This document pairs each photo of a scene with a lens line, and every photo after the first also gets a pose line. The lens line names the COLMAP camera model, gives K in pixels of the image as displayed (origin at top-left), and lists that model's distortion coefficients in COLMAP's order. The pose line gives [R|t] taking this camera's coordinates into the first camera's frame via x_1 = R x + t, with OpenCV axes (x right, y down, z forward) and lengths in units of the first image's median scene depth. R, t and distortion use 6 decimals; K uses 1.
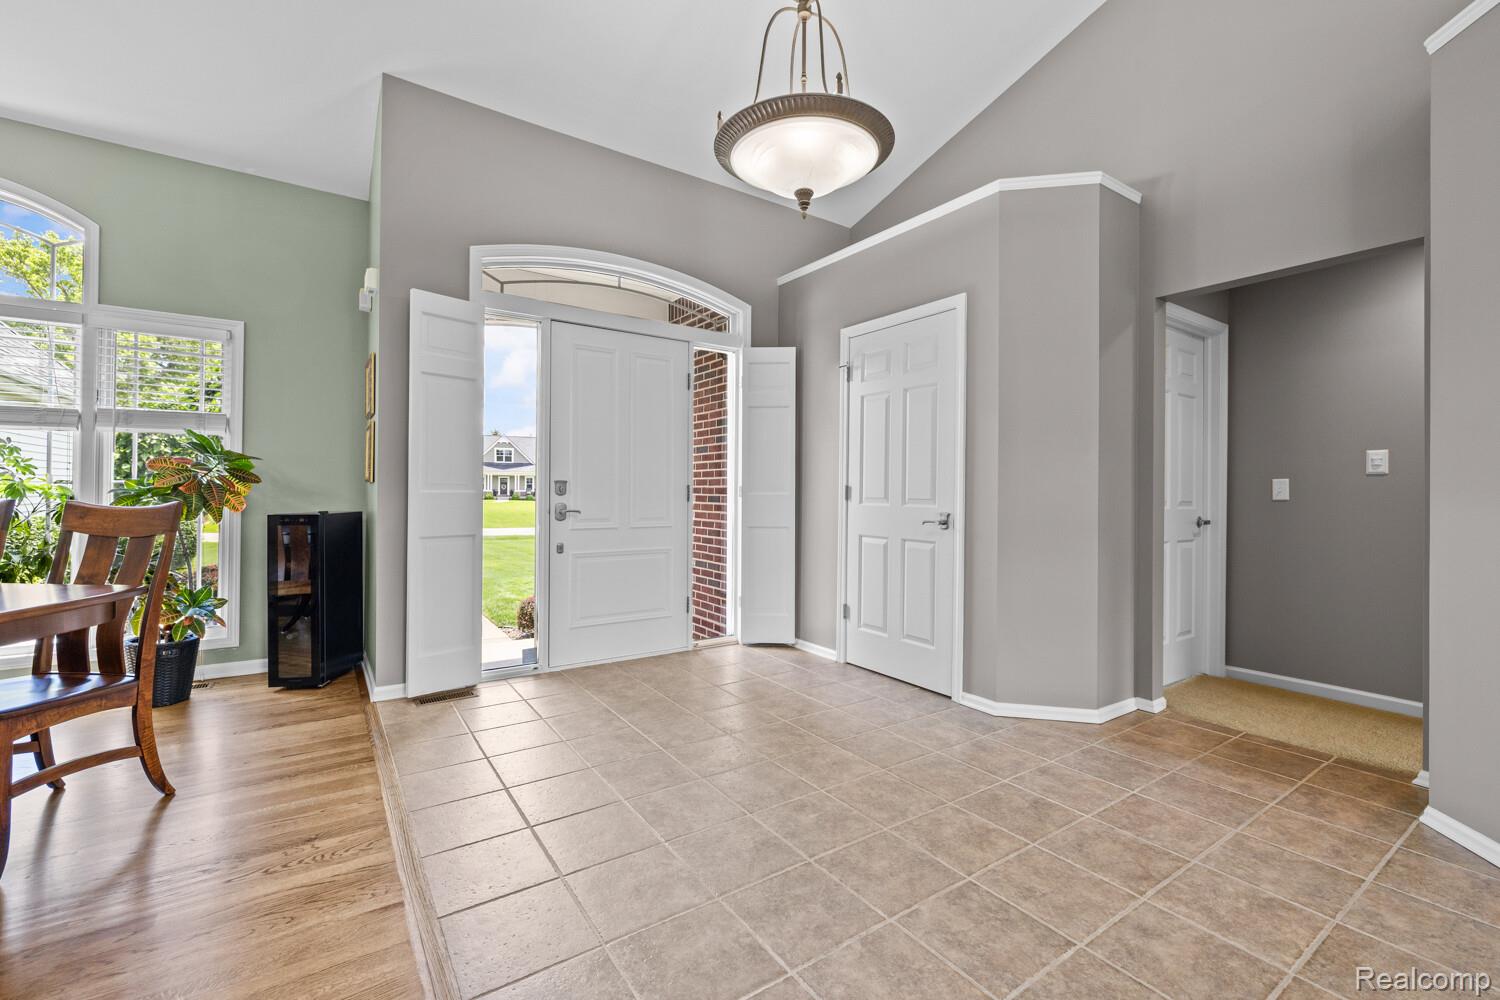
lens RADIAL K [[630.7, 0, 750.9], [0, 630.7, 490.5], [0, 0, 1]] dist [-0.000589, 0.000385]
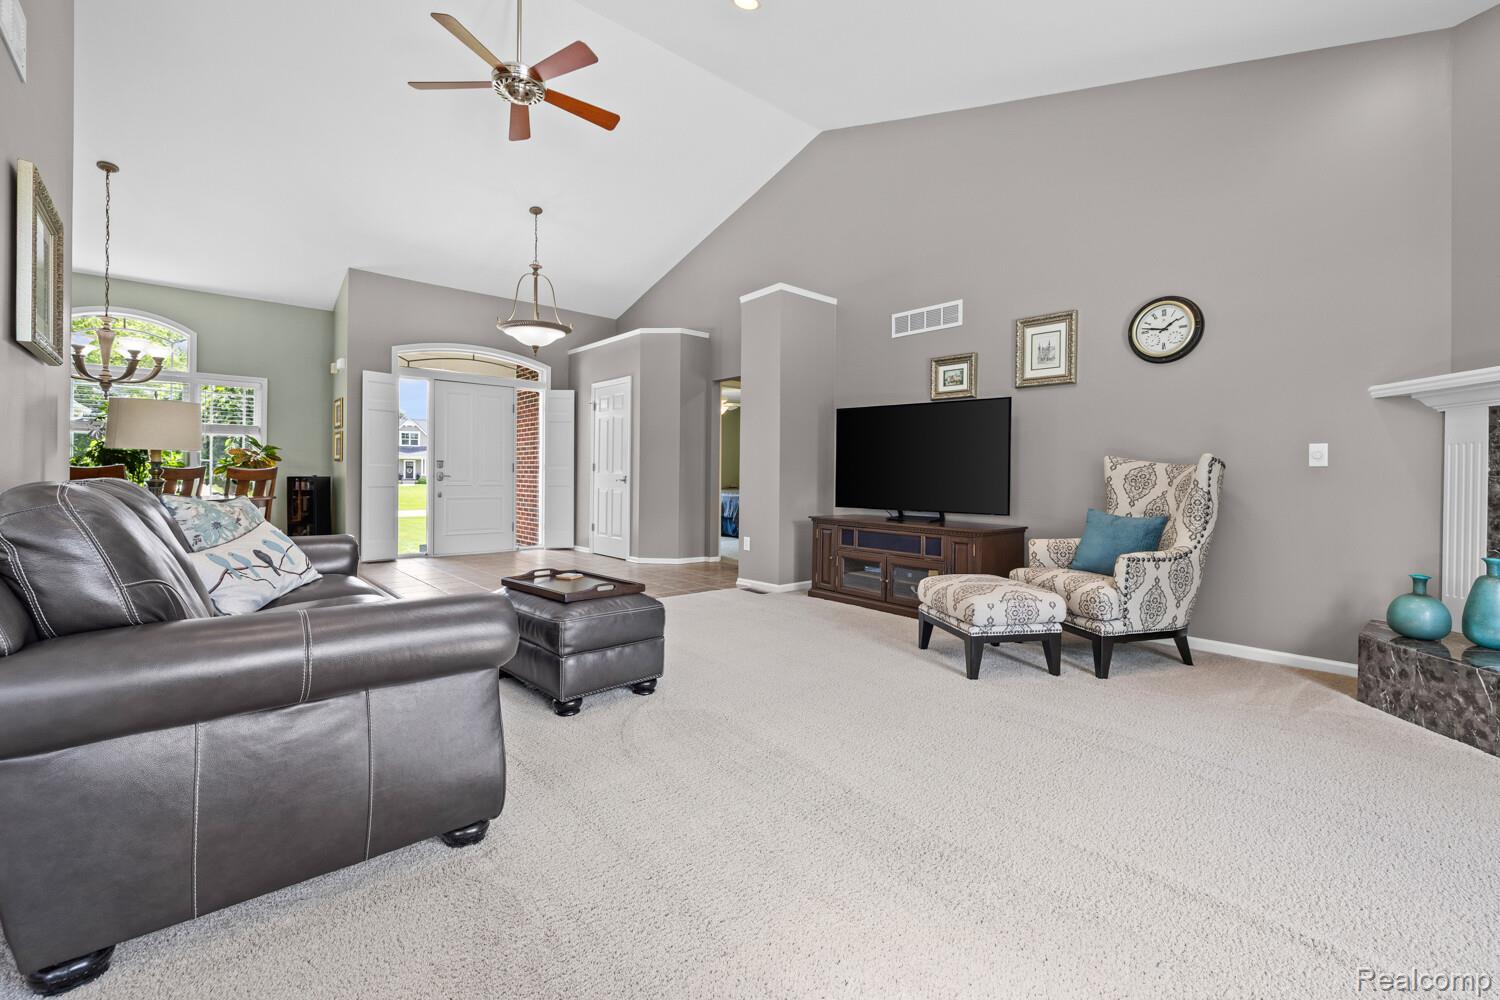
lens RADIAL K [[642.8, 0, 761.7], [0, 642.8, 478.3], [0, 0, 1]] dist [0.001355, 0.000120]
pose [[0.991879, -0.000368, 0.127184, 0.466005], [-0.000107, 0.999993, 0.003731, 0.033894], [-0.127184, -0.003715, 0.991872, -1.189504]]
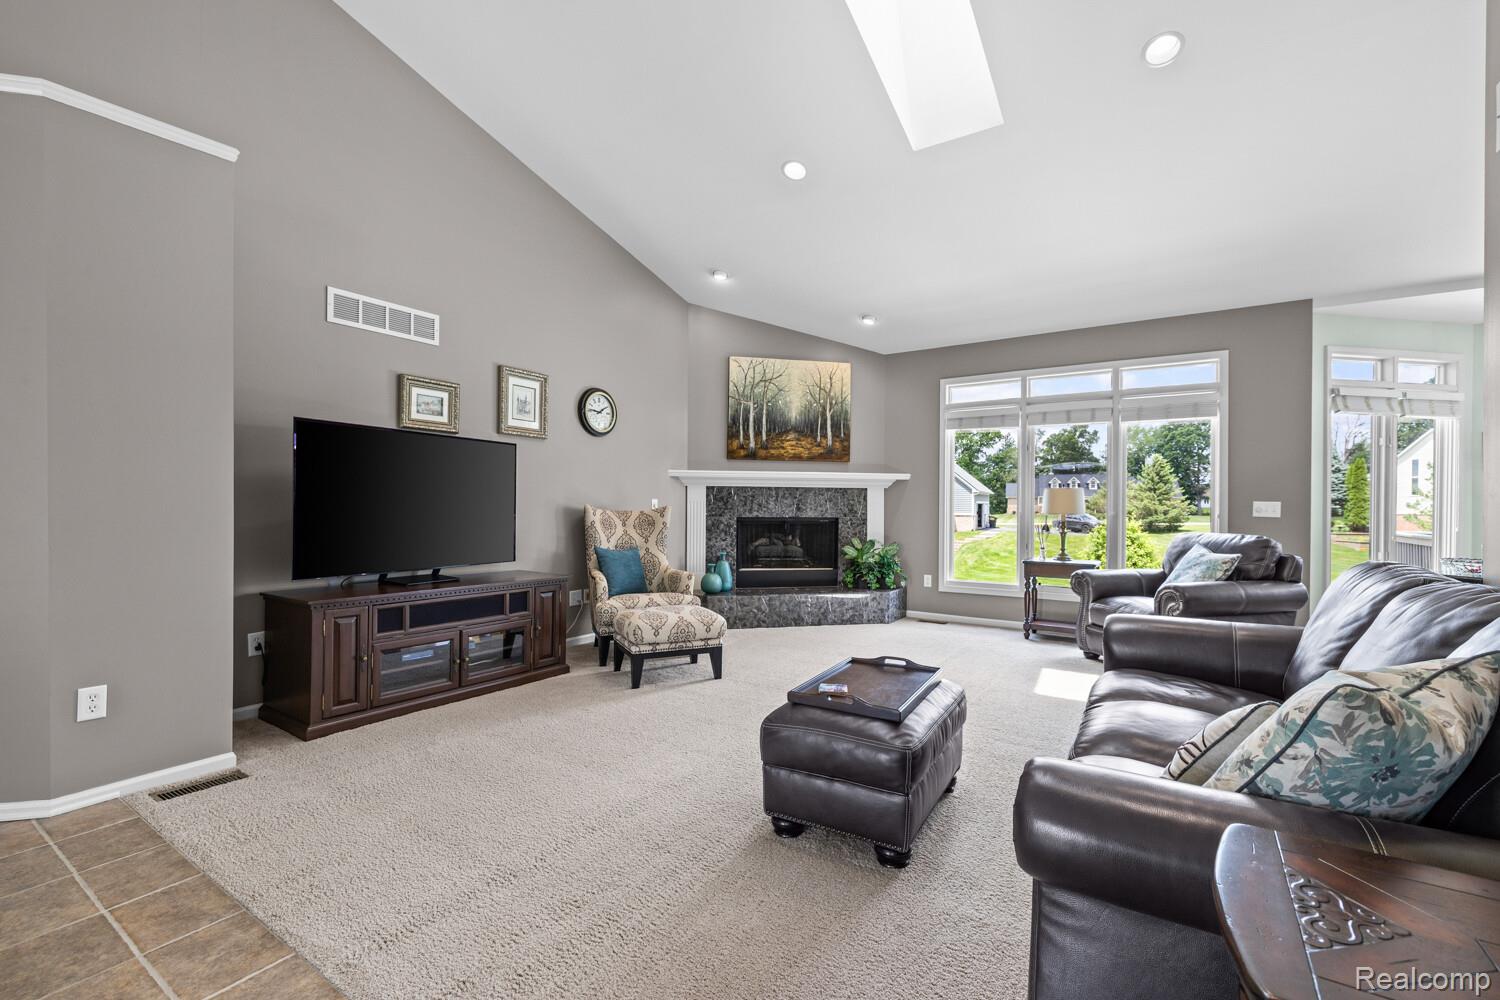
lens RADIAL K [[637.6, 0, 750.0], [0, 637.6, 504.5], [0, 0, 1]] dist [-0.001048, 0.000027]
pose [[-0.372836, -0.010519, 0.927838, -0.241819], [-0.011170, 0.999914, 0.006848, -0.014838], [-0.927830, -0.007811, -0.372921, 0.052139]]
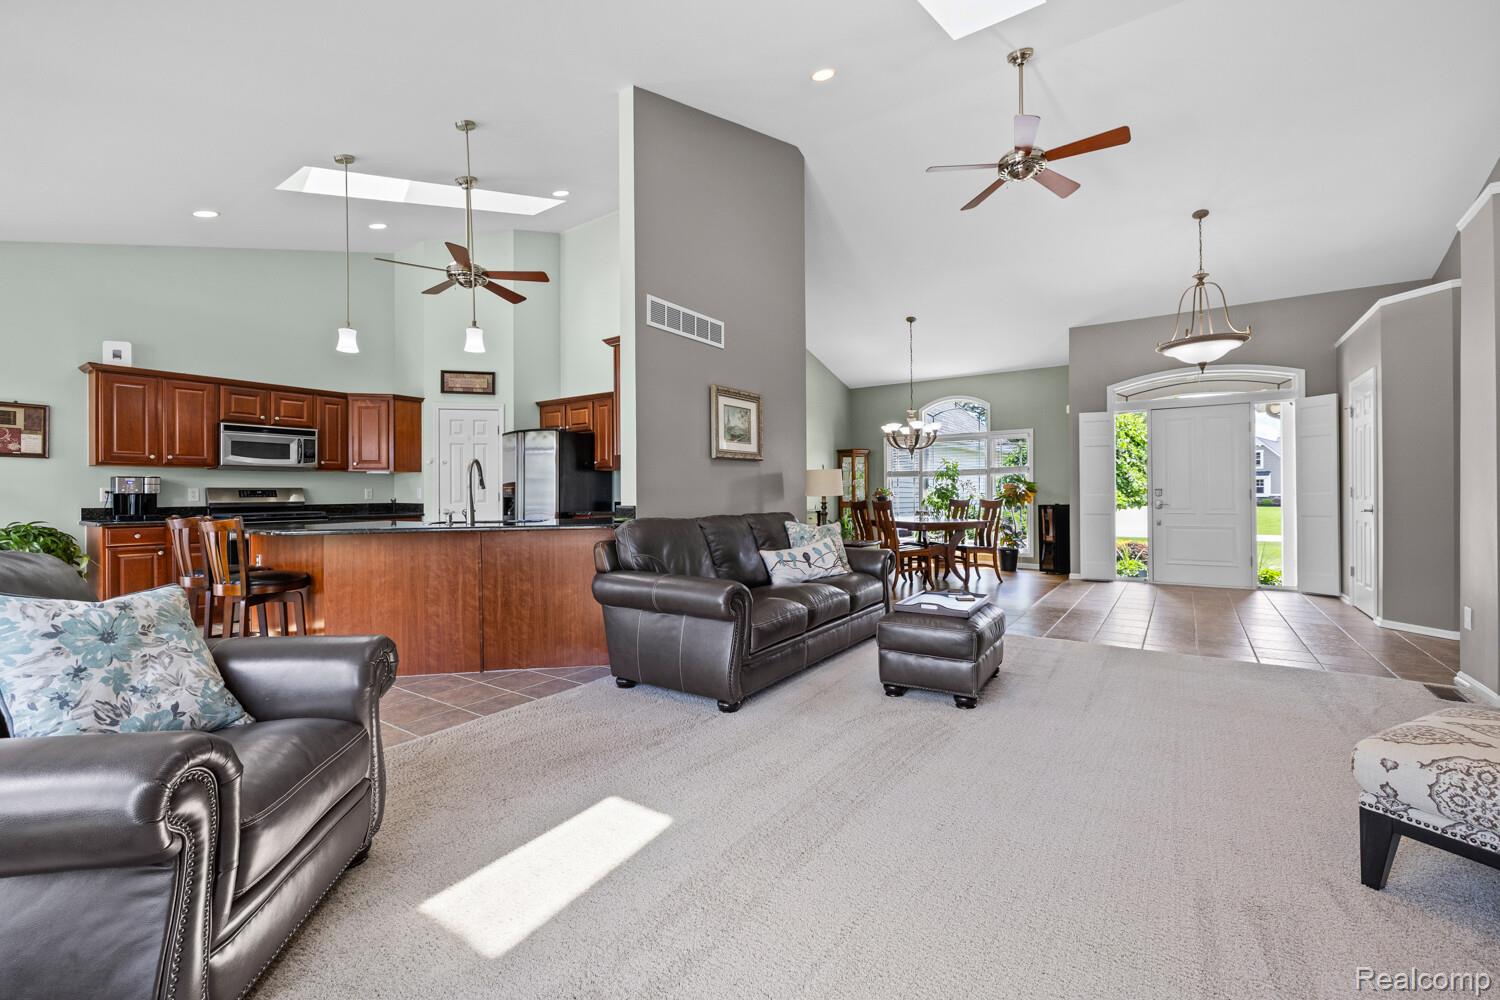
lens RADIAL K [[630.7, 0, 750.9], [0, 630.7, 490.5], [0, 0, 1]] dist [-0.000589, 0.000385]
pose [[0.358041, -0.020272, -0.933486, 1.155183], [0.009534, 0.999792, -0.018056, 0.013086], [0.933657, -0.002435, 0.358160, -0.966933]]
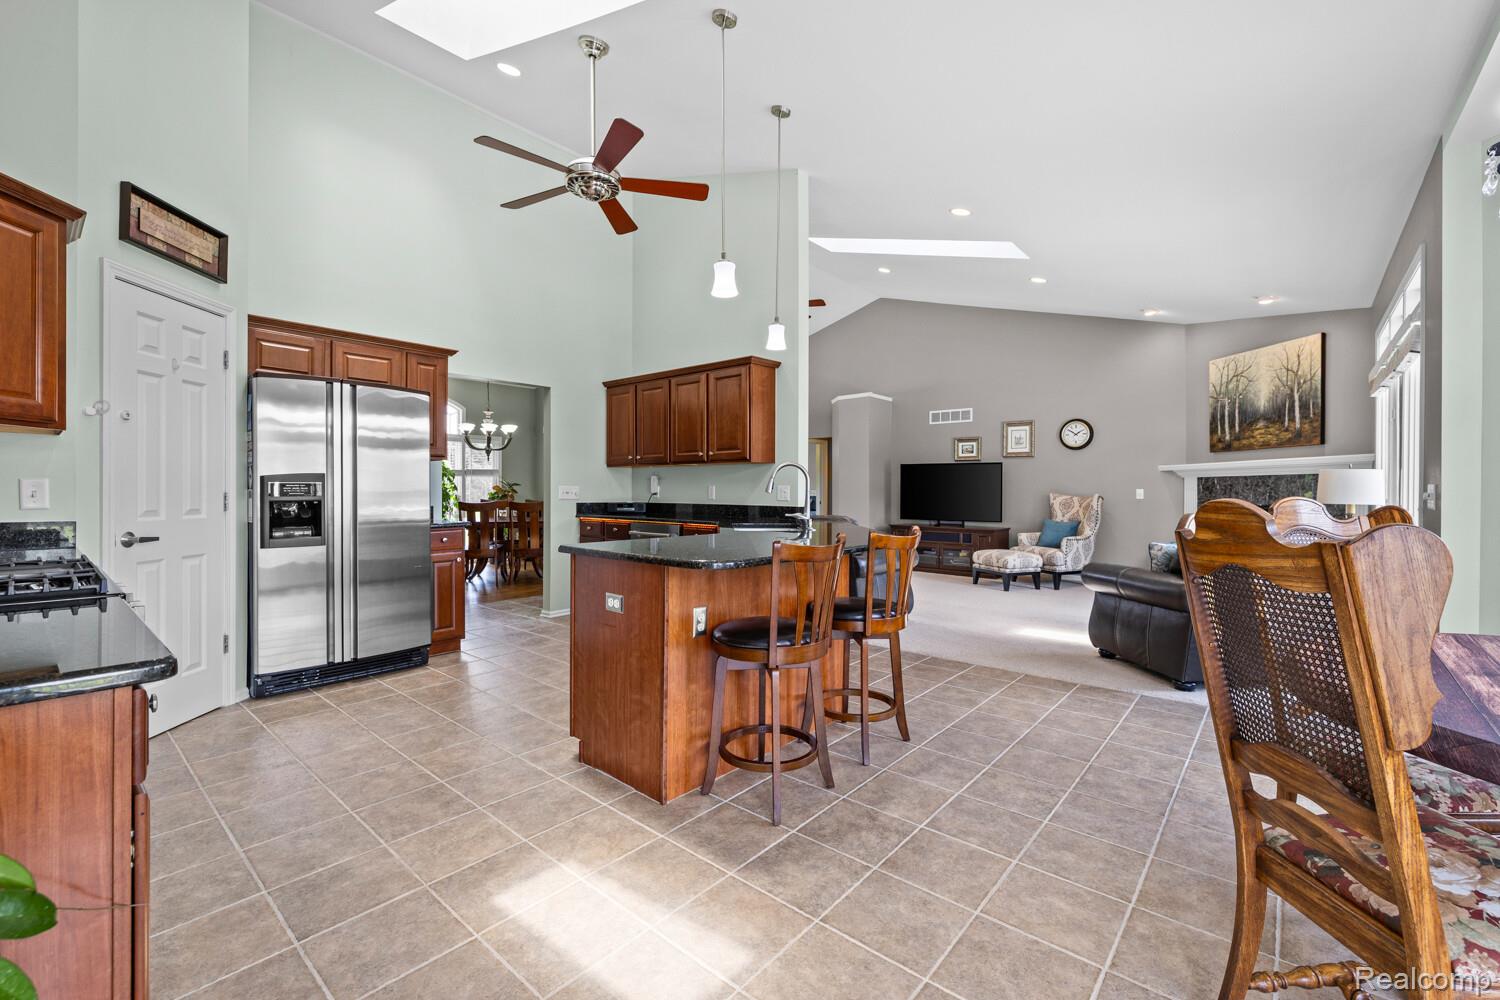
lens RADIAL K [[627.4, 0, 757.9], [0, 627.4, 491.4], [0, 0, 1]] dist [-0.000389, 0.000053]
pose [[0.963559, -0.007441, 0.267391, -0.462433], [0.006737, 0.999971, 0.003552, -0.023361], [-0.267410, -0.001621, 0.963582, -2.100490]]
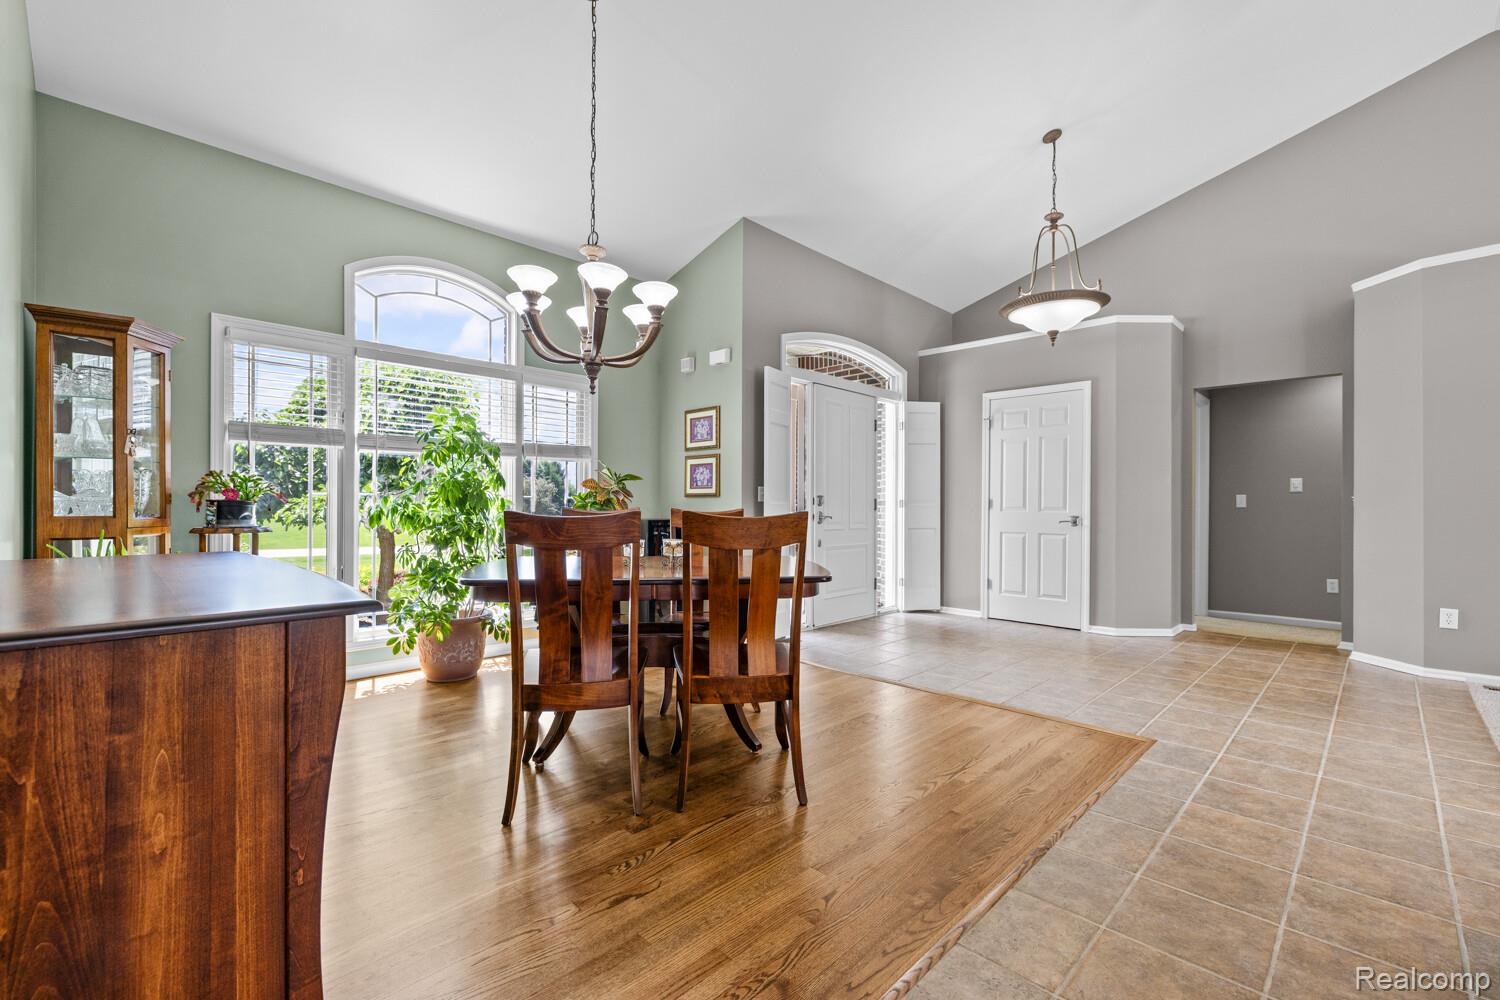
lens RADIAL K [[637.6, 0, 750.0], [0, 637.6, 504.5], [0, 0, 1]] dist [-0.001048, 0.000027]
pose [[0.982125, -0.002638, 0.188213, -0.761064], [0.002951, 0.999995, -0.001382, 0.005881], [-0.188208, 0.001912, 0.982127, -0.412290]]
